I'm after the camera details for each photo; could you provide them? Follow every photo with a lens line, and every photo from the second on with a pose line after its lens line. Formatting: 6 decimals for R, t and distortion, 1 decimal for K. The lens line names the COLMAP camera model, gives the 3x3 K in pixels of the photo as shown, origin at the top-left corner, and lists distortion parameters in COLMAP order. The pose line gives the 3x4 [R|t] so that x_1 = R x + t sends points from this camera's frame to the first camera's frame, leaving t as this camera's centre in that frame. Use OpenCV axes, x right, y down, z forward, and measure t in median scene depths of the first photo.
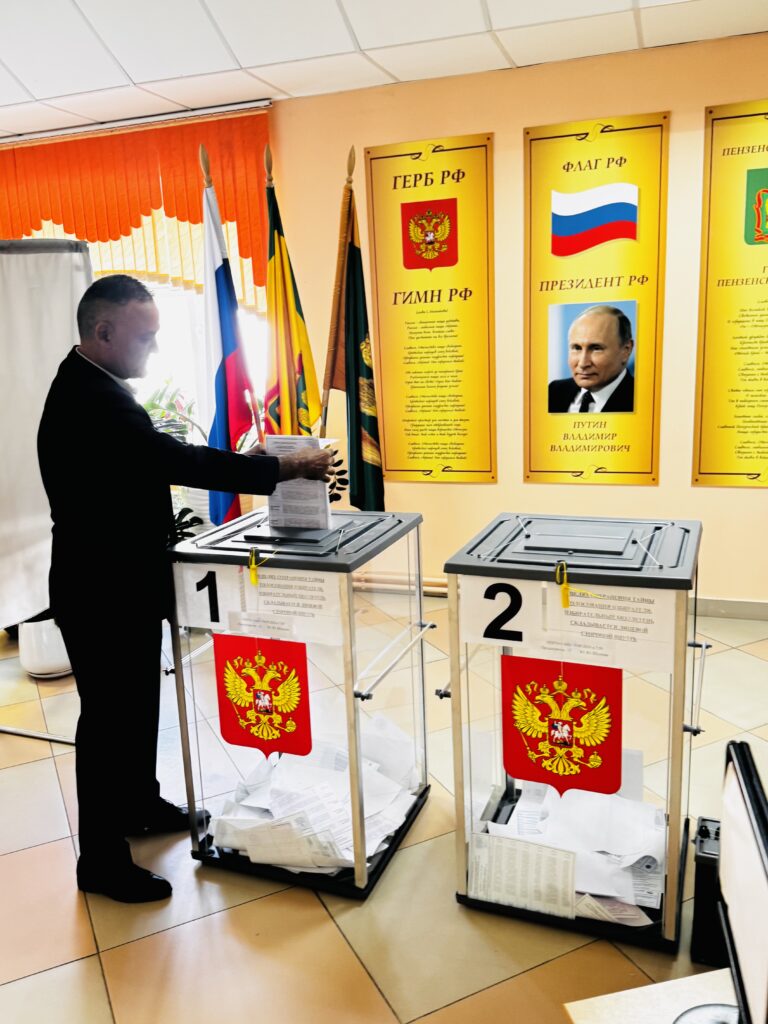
lens RADIAL K [[852.5, 0, 385.1], [0, 852.5, 516.5], [0, 0, 1]] dist [-0.010674, -0.032765]
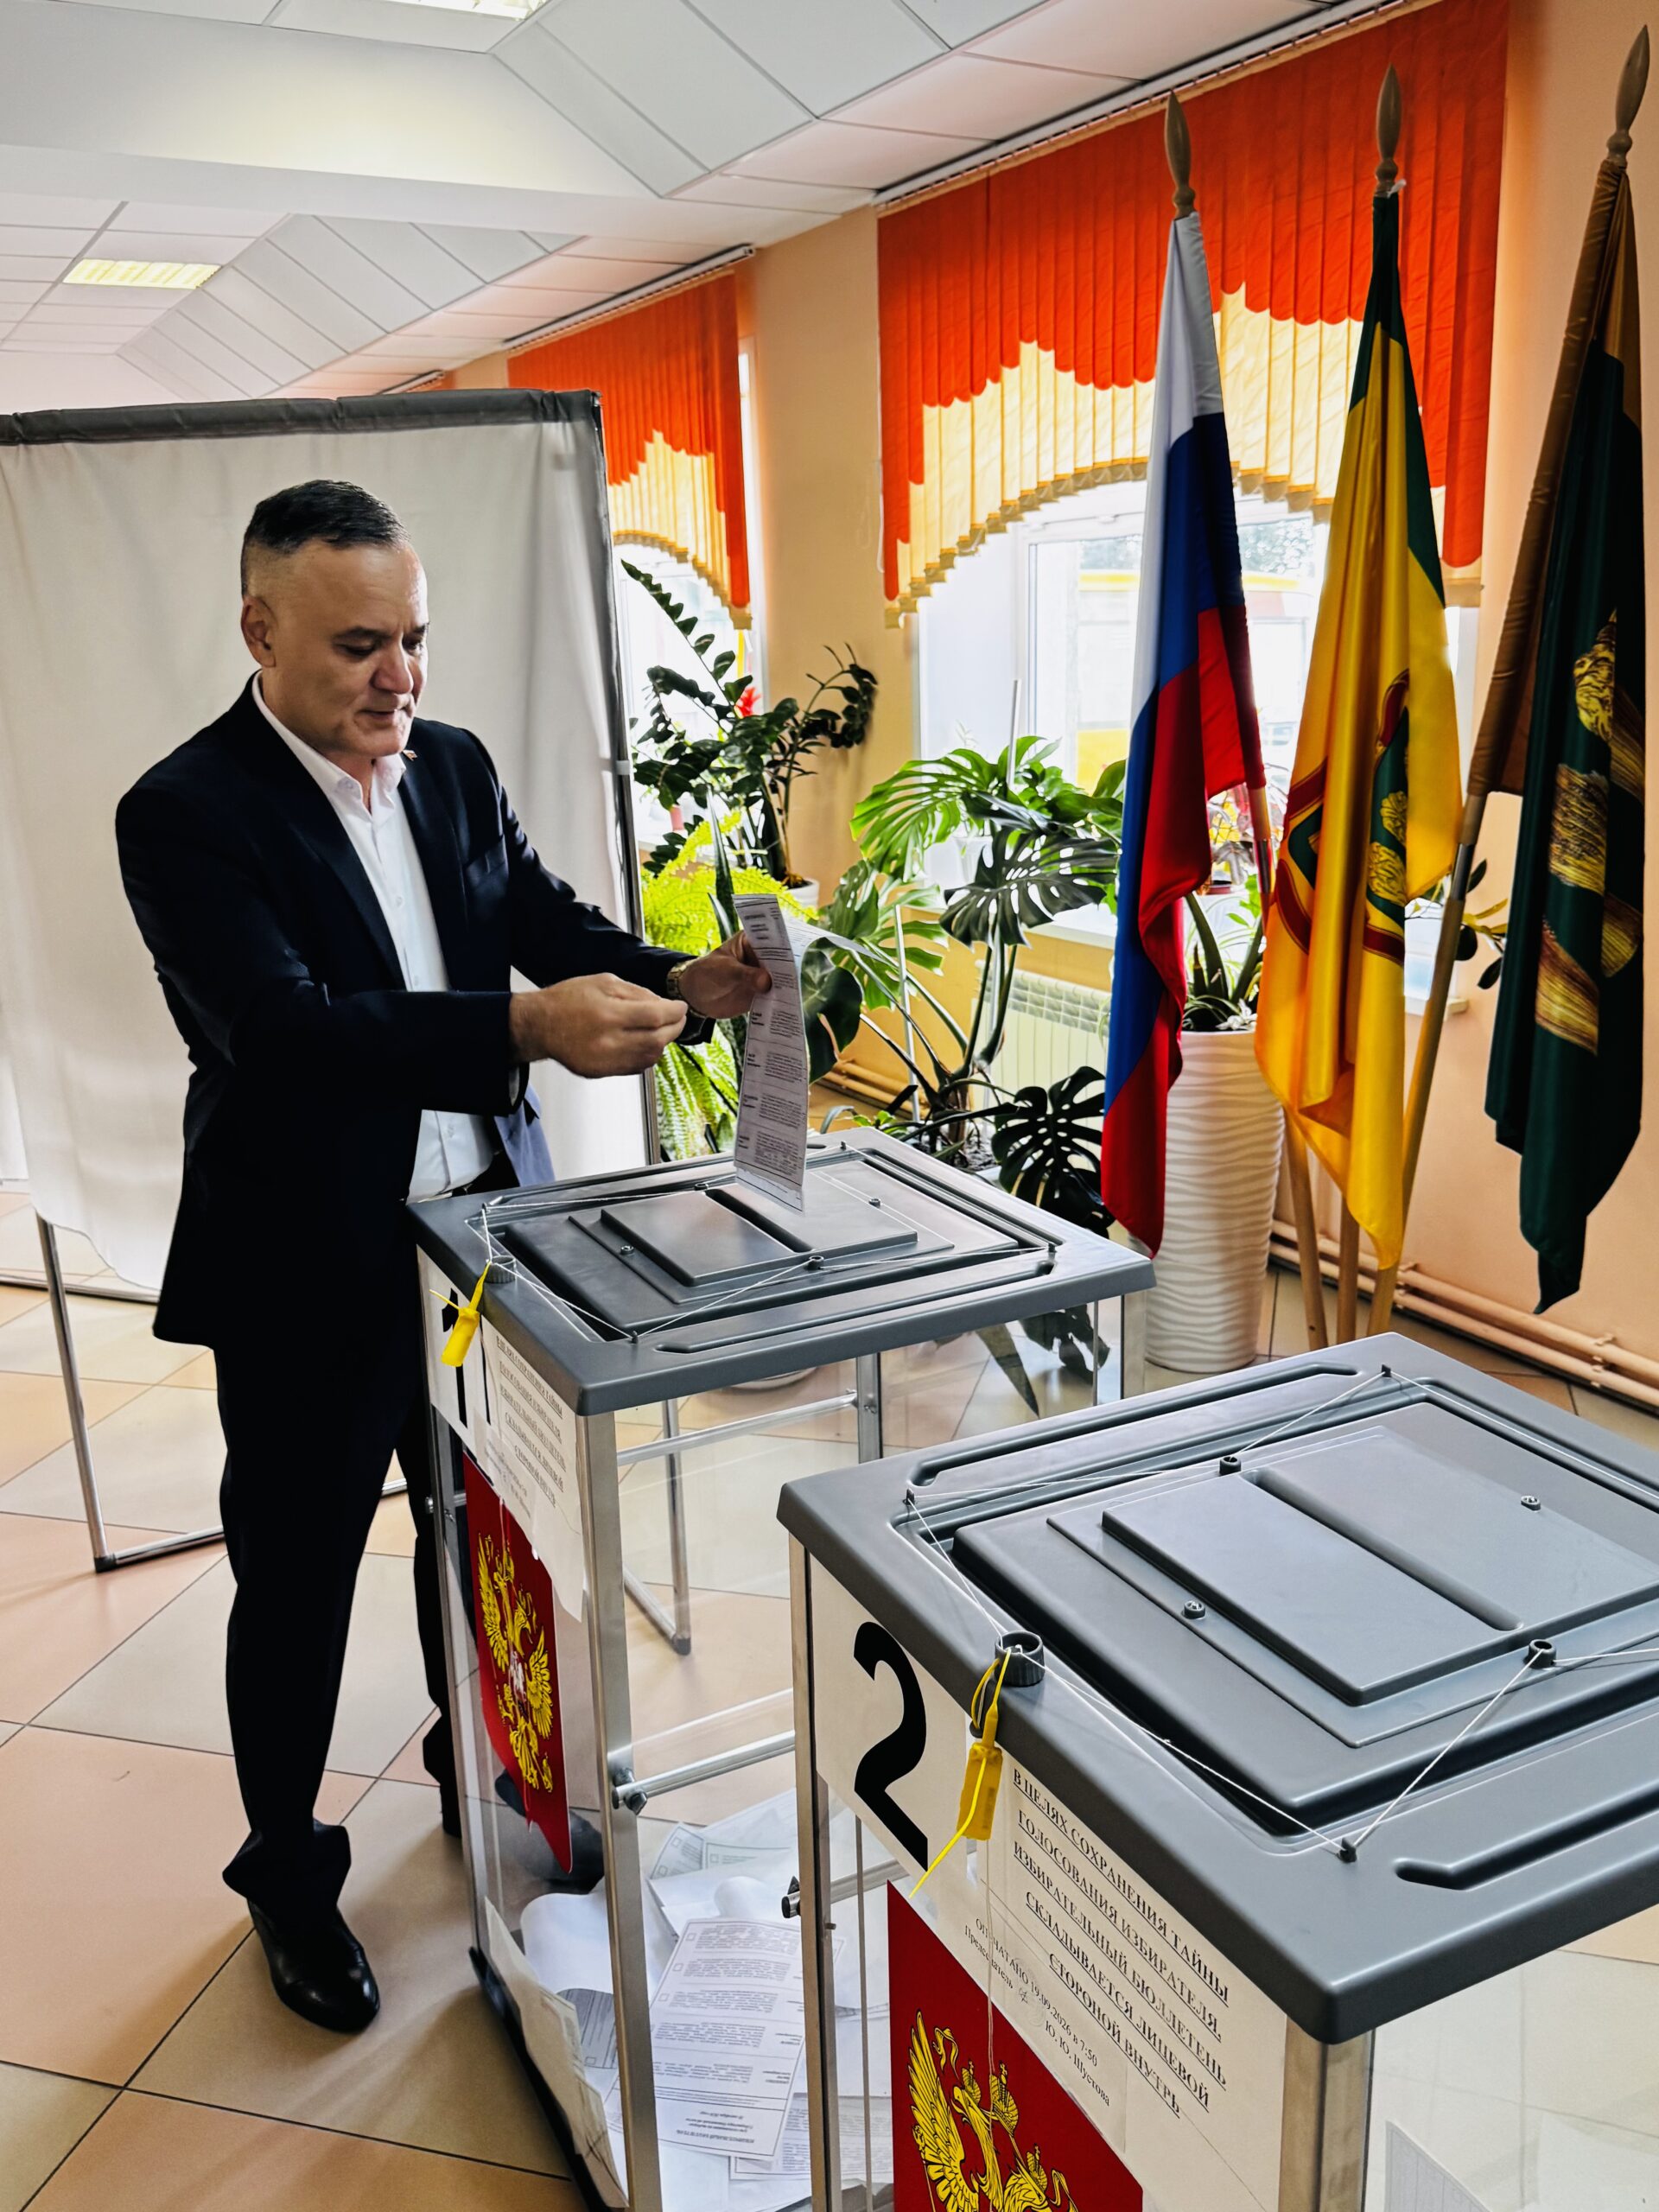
lens RADIAL K [[1841.6, 0, 831.1], [0, 1841.6, 1122.4], [0, 0, 1]] dist [-0.010674, -0.032765]
pose [[0.747091, 0.187526, -0.637722, 0.224361], [-0.144900, 0.982254, 0.119088, -0.069423], [0.648737, 0.003436, 0.761005, 0.273510]]
